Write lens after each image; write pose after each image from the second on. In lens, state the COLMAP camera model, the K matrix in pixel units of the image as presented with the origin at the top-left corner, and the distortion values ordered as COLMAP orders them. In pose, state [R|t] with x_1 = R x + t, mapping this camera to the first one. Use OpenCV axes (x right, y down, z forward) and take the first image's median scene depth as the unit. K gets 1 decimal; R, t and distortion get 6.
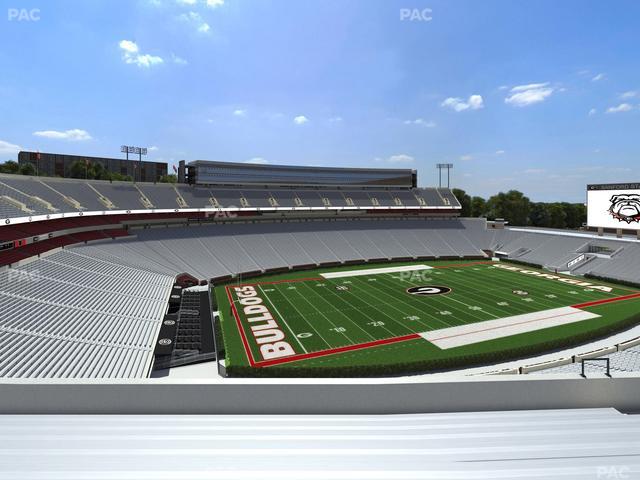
lens RADIAL K [[319.9, 0, 320.1], [0, 319.9, 200.9], [0, 0, 1]] dist [0.000220, 0.000311]
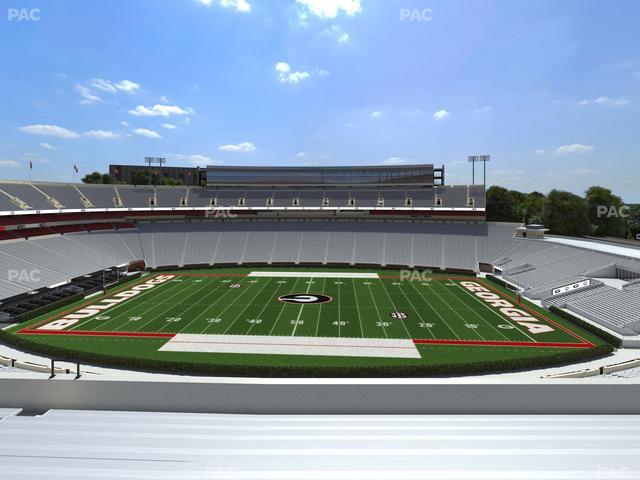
lens RADIAL K [[319.9, 0, 320.1], [0, 319.9, 201.4], [0, 0, 1]] dist [0.000220, 0.000311]
pose [[0.912400, 0.001650, -0.409295, 0.548752], [-0.000989, 0.999998, 0.001826, -0.000071], [0.409298, -0.001261, 0.912400, 0.132714]]
